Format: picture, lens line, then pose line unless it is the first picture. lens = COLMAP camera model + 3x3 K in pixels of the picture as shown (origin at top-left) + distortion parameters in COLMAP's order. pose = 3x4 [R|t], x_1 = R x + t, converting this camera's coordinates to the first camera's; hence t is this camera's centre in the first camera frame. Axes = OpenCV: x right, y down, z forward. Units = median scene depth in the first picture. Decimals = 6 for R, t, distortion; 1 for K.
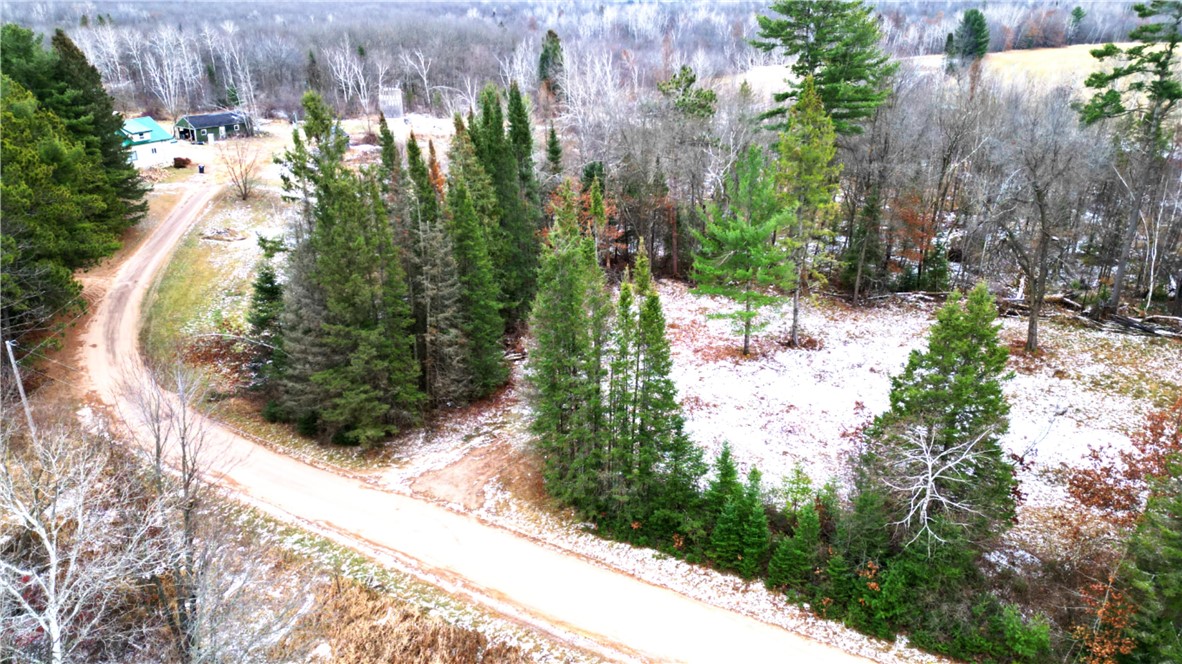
lens RADIAL K [[816.5, 0, 593.0], [0, 816.5, 337.3], [0, 0, 1]] dist [0.089612, -0.082562]
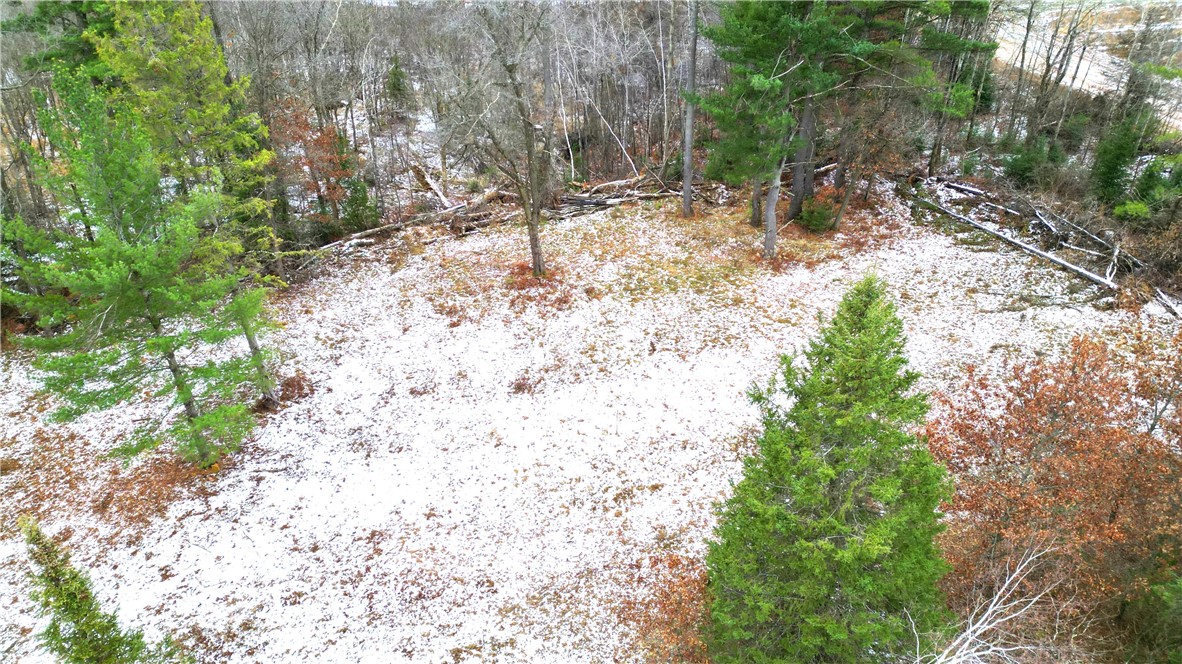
lens RADIAL K [[816.5, 0, 591.5], [0, 816.5, 339.0], [0, 0, 1]] dist [0.089612, -0.082562]
pose [[0.618781, -0.402419, 0.674662, 0.014843], [0.308403, 0.914317, 0.262510, -0.147237], [-0.722494, 0.045632, 0.689869, 0.557383]]
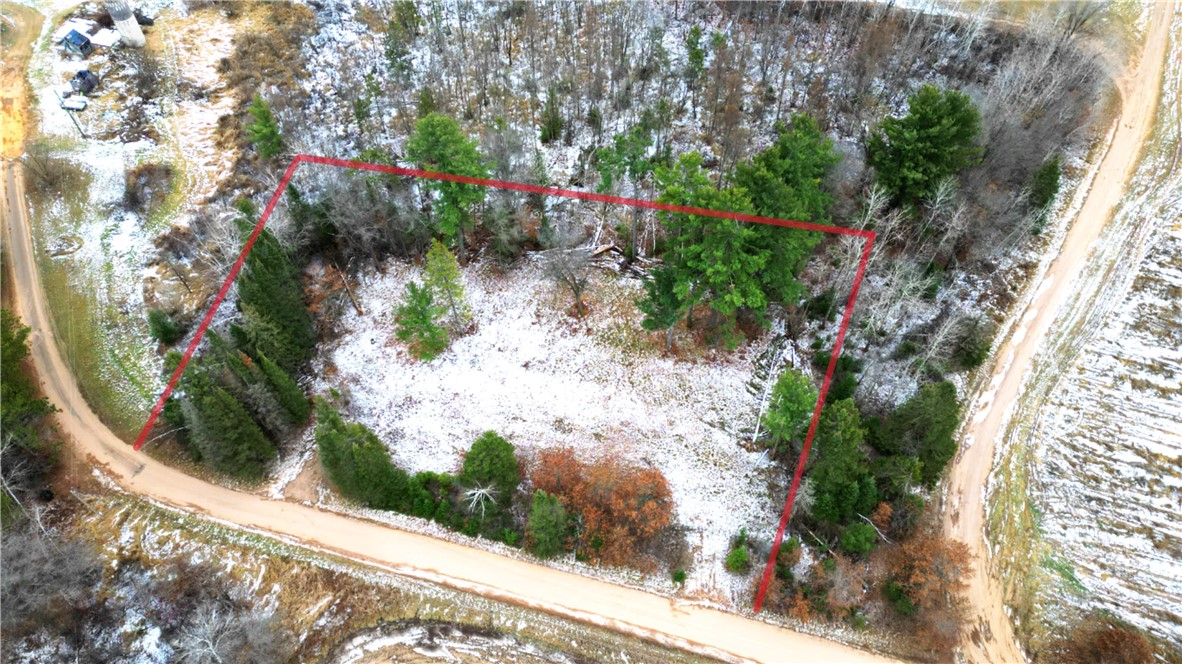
lens RADIAL K [[816.5, 0, 590.2], [0, 816.5, 328.6], [0, 0, 1]] dist [0.089612, -0.082562]
pose [[0.969318, -0.201621, 0.140611, 0.343097], [0.101176, 0.848580, 0.519303, -1.212889], [-0.224022, -0.489143, 0.842943, -0.830065]]
